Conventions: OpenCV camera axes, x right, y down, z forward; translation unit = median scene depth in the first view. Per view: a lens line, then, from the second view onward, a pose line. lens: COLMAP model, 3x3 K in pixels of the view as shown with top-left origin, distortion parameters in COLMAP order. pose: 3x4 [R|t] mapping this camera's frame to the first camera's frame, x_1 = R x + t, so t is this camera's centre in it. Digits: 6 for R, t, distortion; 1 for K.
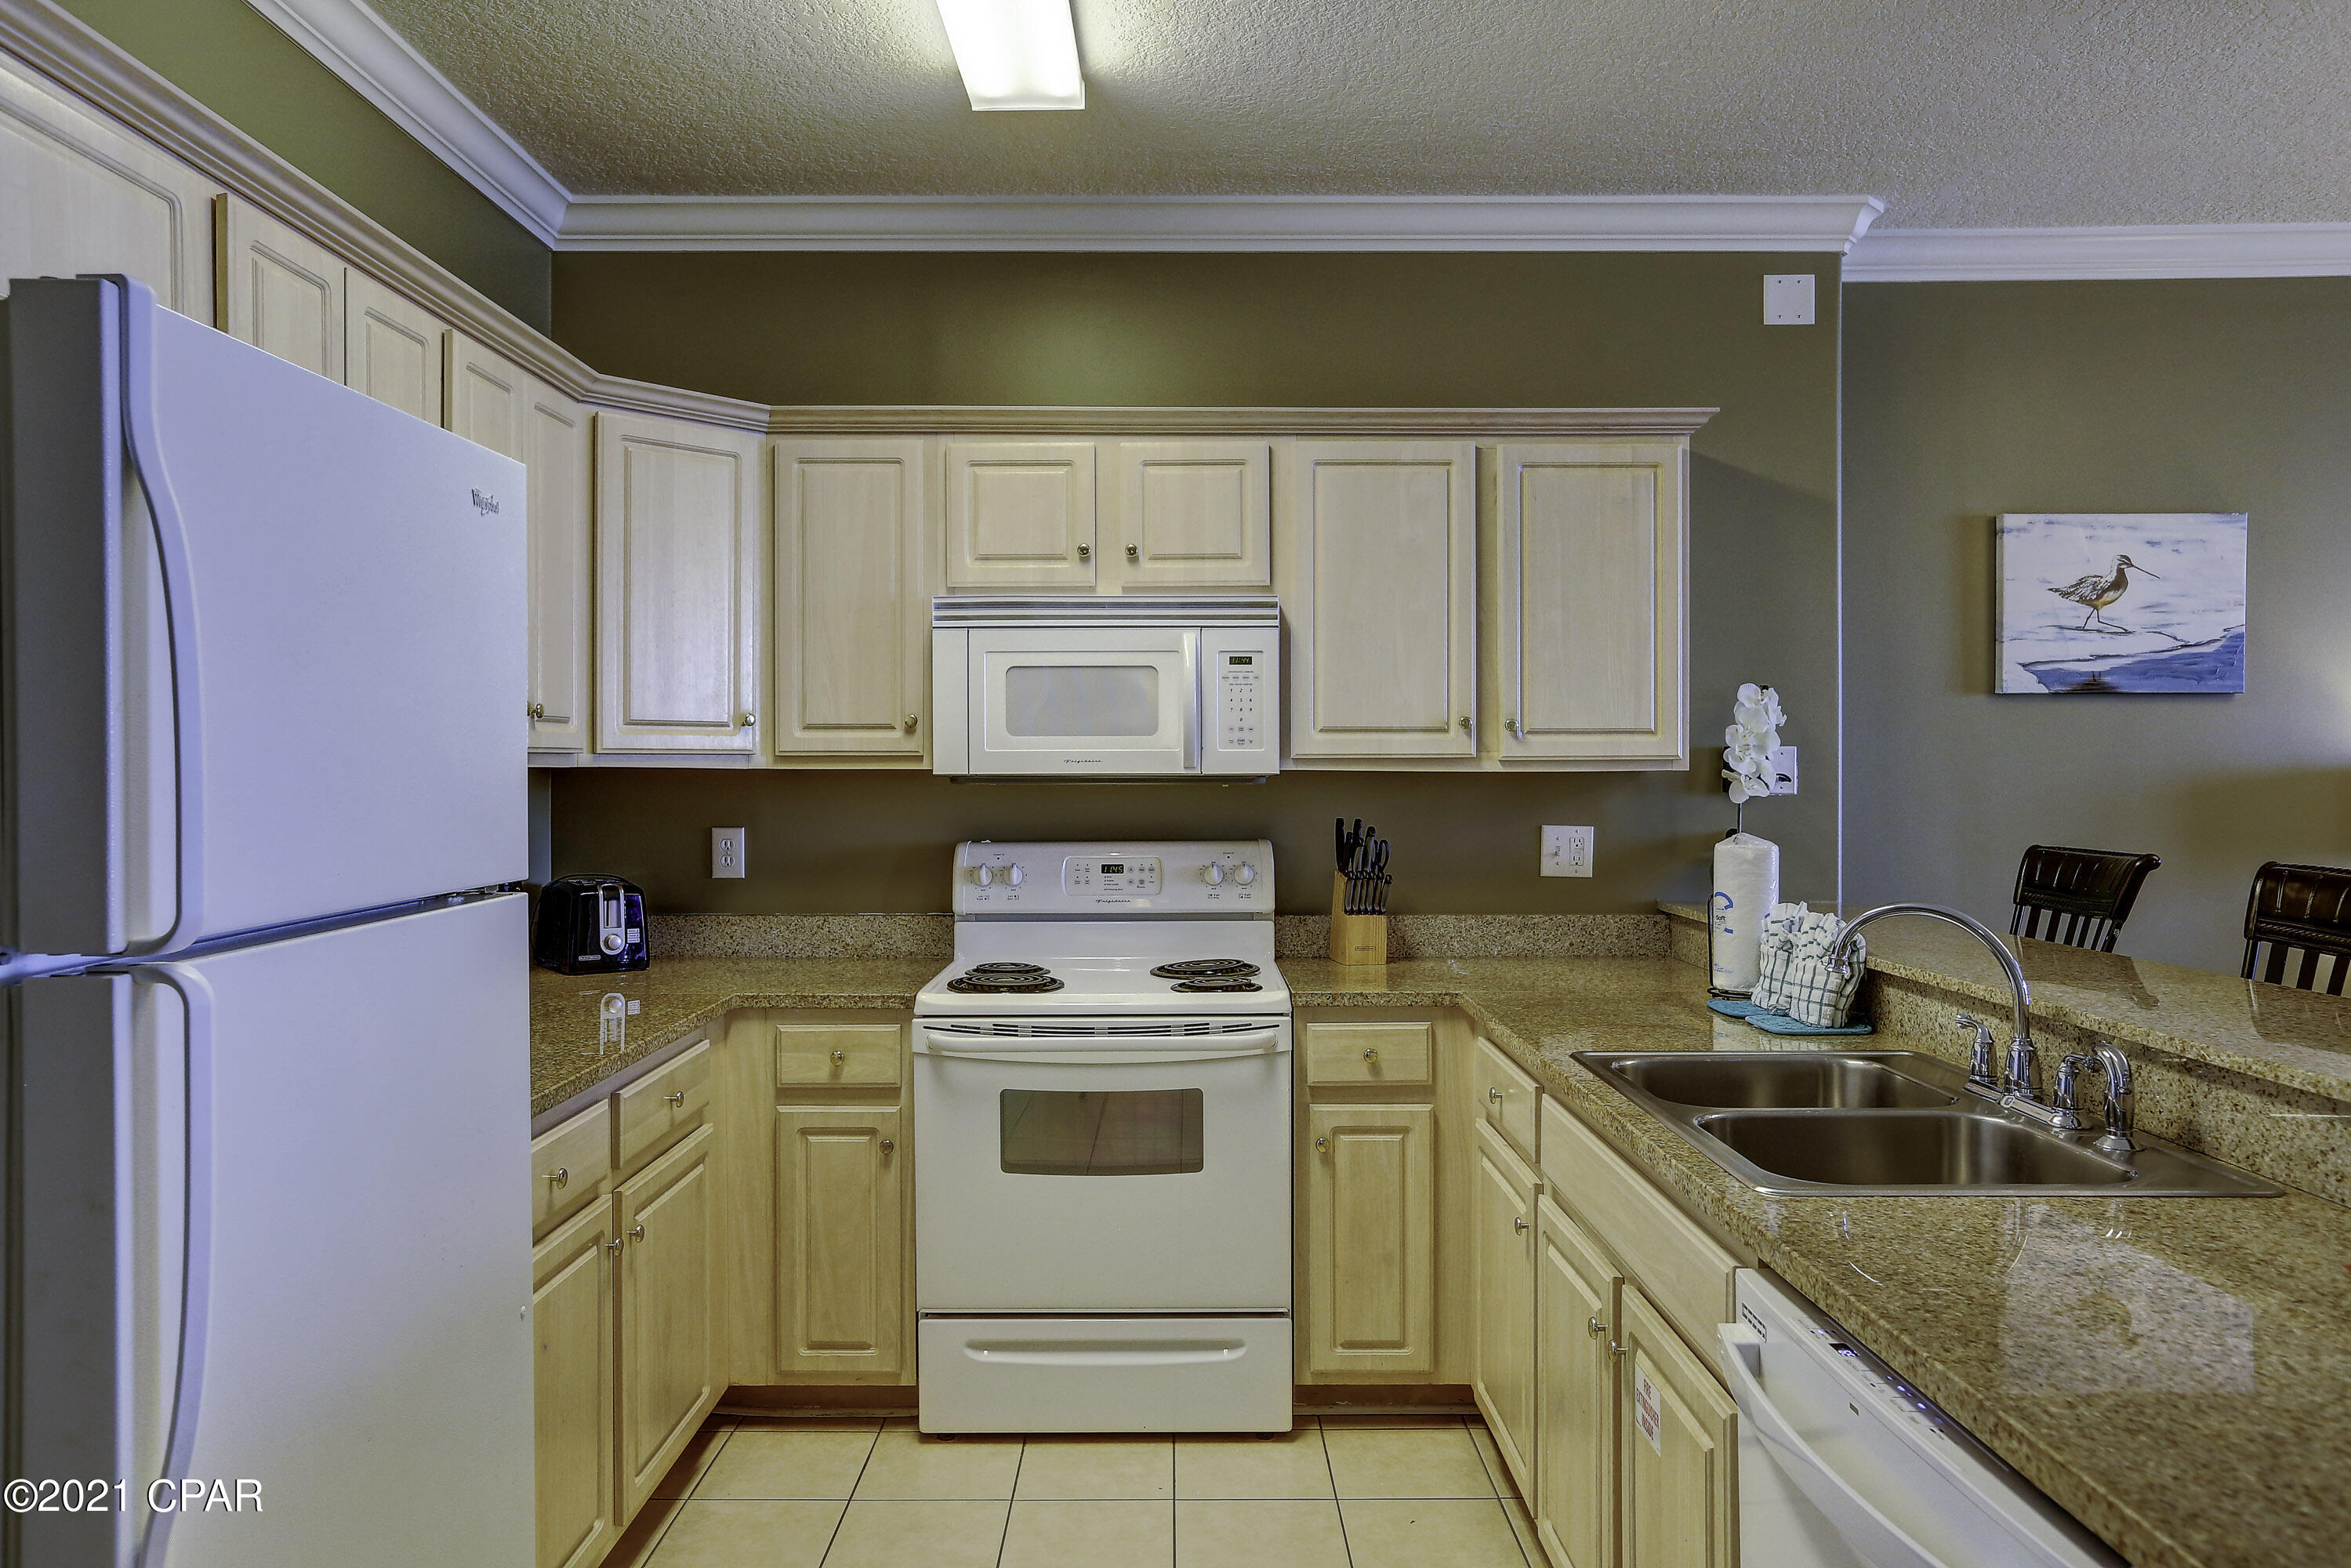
lens RADIAL K [[1639.3, 0, 1167.2], [0, 1639.3, 760.5], [0, 0, 1]] dist [-0.040669, 0.011070]
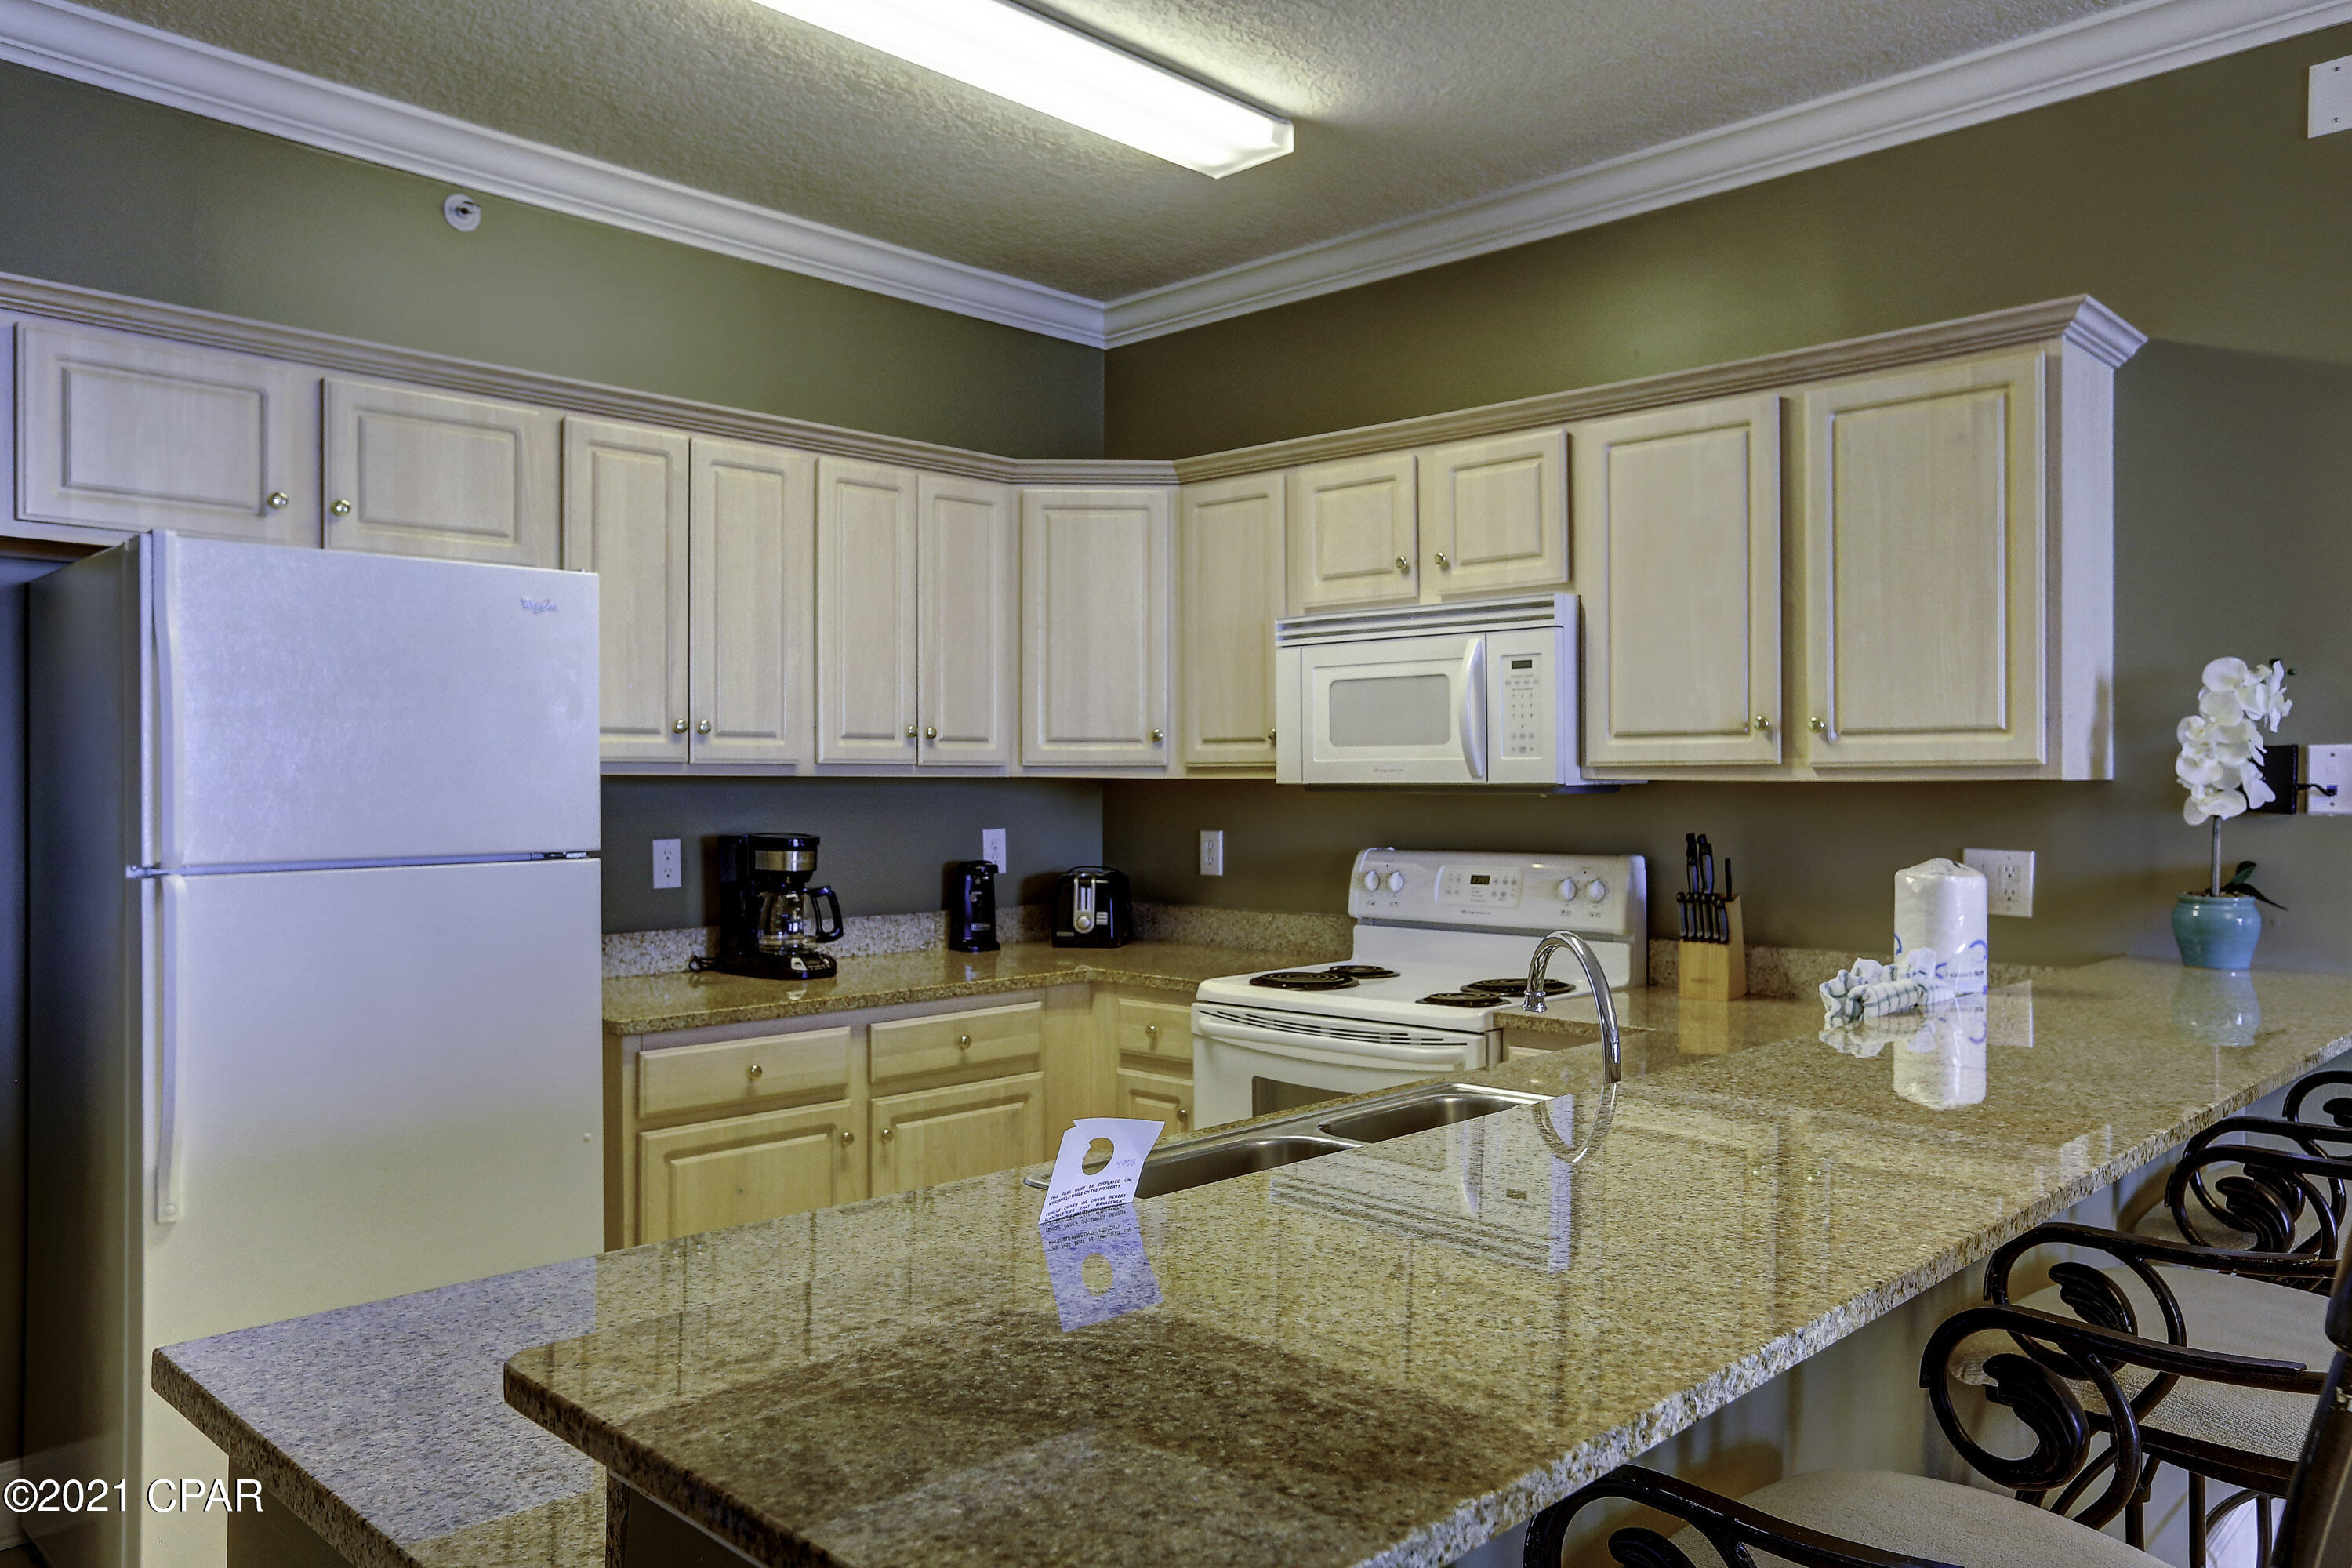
lens RADIAL K [[1639.9, 0, 1167.7], [0, 1639.9, 790.7], [0, 0, 1]] dist [-0.040669, 0.011070]
pose [[0.720531, 0.003474, -0.693414, 0.546274], [0.000458, 0.999985, 0.005485, 0.007122], [0.693422, -0.004270, 0.720519, 0.168995]]
